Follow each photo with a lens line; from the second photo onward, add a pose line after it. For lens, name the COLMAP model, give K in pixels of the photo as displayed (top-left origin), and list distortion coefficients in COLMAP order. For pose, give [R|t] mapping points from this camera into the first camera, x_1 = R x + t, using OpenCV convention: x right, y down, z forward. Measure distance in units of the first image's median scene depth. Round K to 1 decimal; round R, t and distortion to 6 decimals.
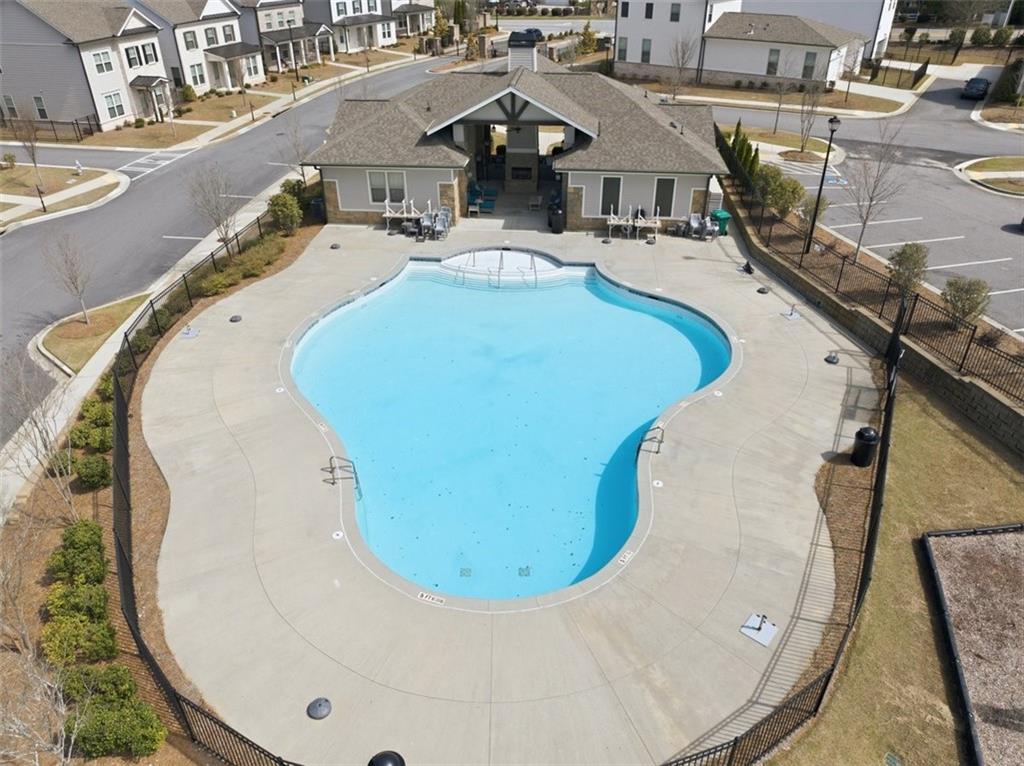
lens RADIAL K [[738.9, 0, 512.0], [0, 738.9, 383.0], [0, 0, 1]] dist [-0.034152, 0.001538]
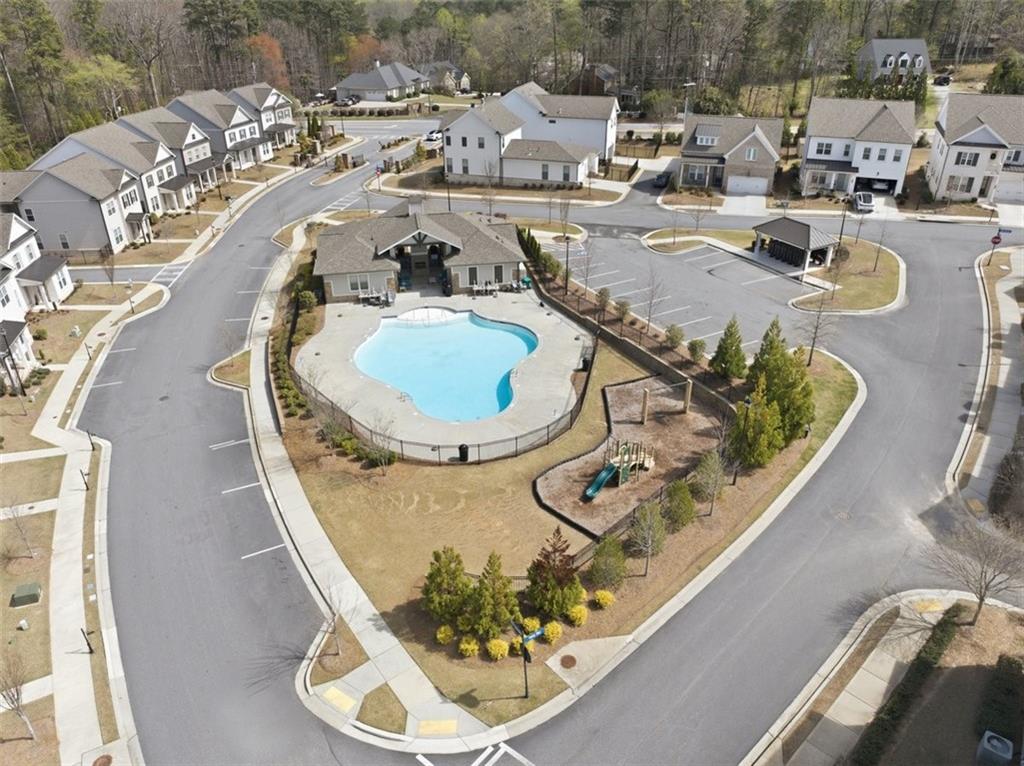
lens RADIAL K [[738.9, 0, 512.0], [0, 738.9, 383.0], [0, 0, 1]] dist [-0.034152, 0.001538]
pose [[0.965415, -0.130760, 0.225558, -0.245156], [0.141442, 0.989436, -0.031794, 0.112109], [-0.219018, 0.062598, 0.973711, -0.933555]]
